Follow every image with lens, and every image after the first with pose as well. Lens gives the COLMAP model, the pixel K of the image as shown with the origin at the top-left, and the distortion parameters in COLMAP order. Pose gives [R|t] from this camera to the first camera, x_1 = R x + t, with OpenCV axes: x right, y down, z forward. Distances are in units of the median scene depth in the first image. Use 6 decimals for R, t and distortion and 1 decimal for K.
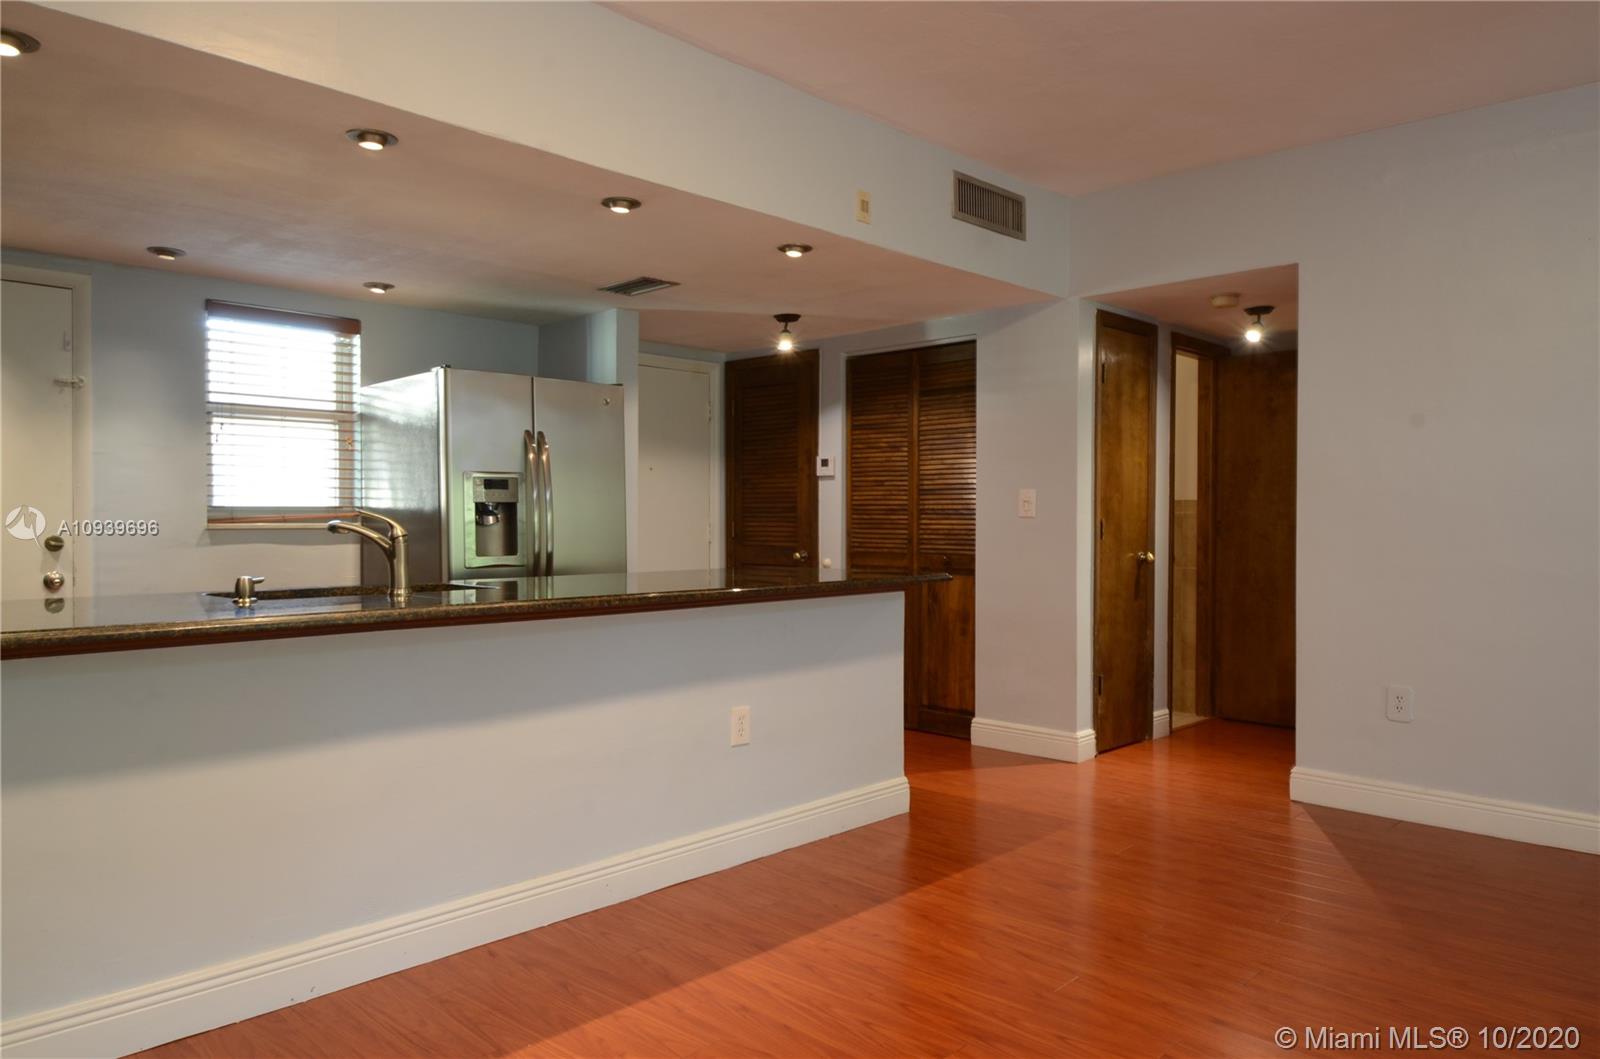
lens RADIAL K [[1070.5, 0, 808.0], [0, 1070.5, 526.3], [0, 0, 1]] dist [0.018534, -0.014090]
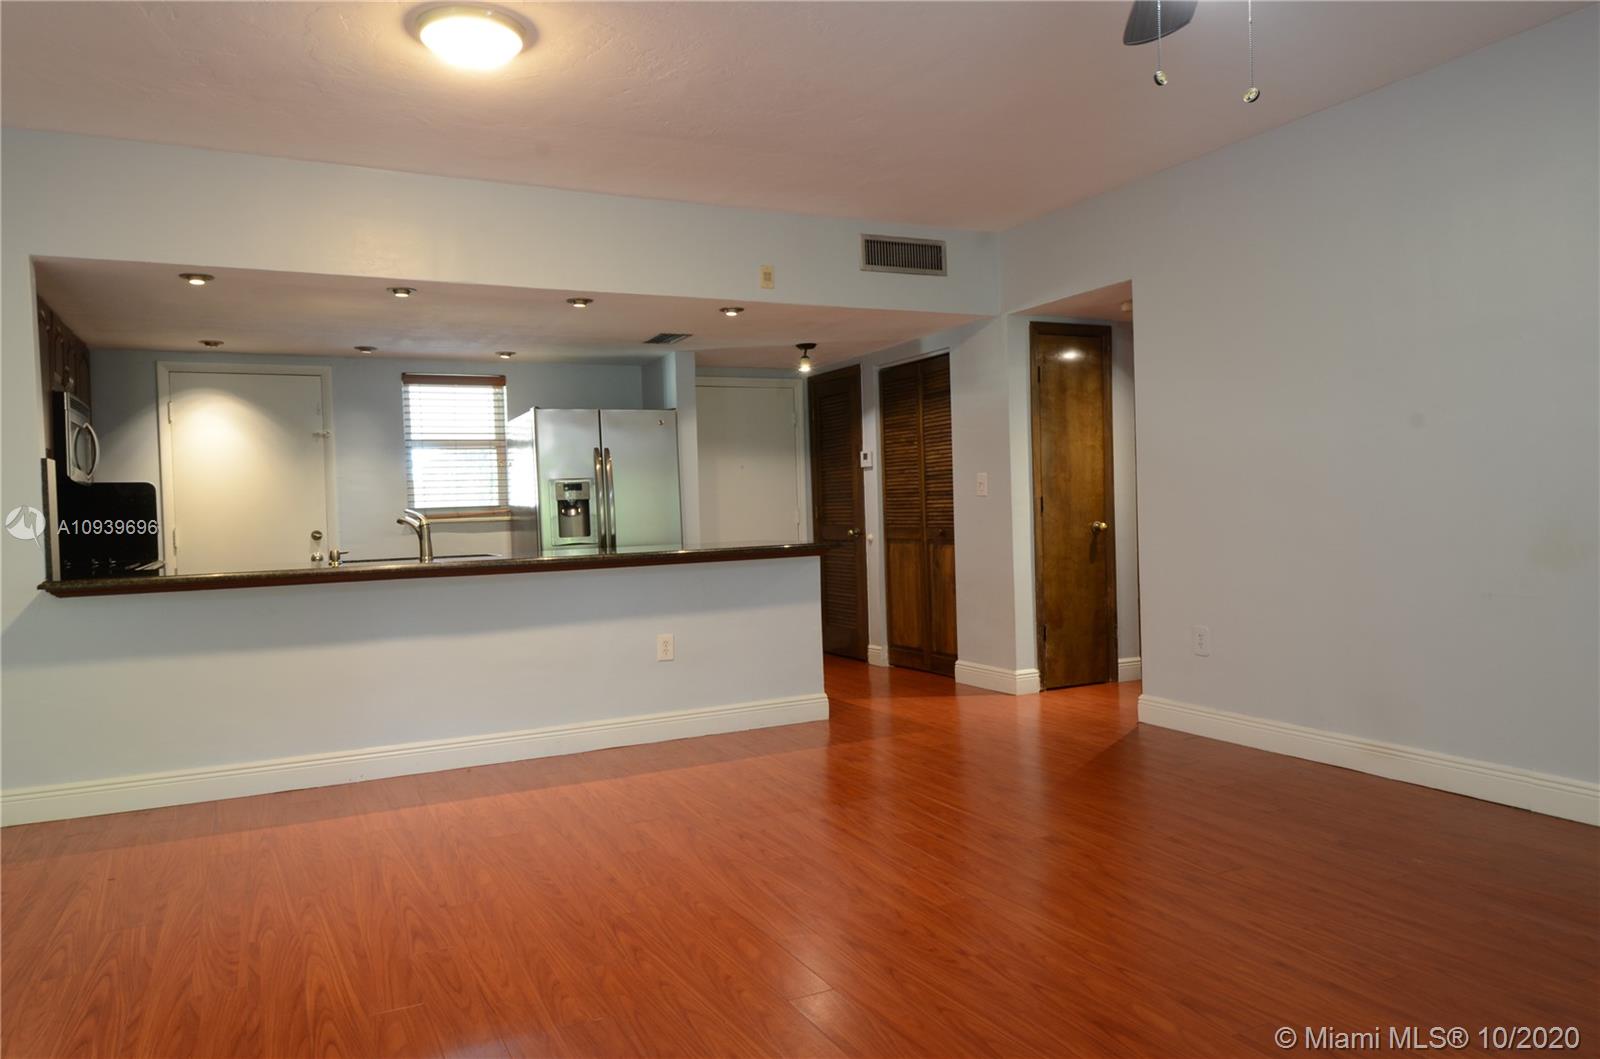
lens RADIAL K [[1070.5, 0, 805.2], [0, 1070.5, 522.4], [0, 0, 1]] dist [0.018534, -0.014090]
pose [[0.944736, -0.027914, -0.326640, 0.454659], [0.031660, 0.999480, 0.006157, 0.008683], [0.326298, -0.016158, 0.945129, -0.246033]]
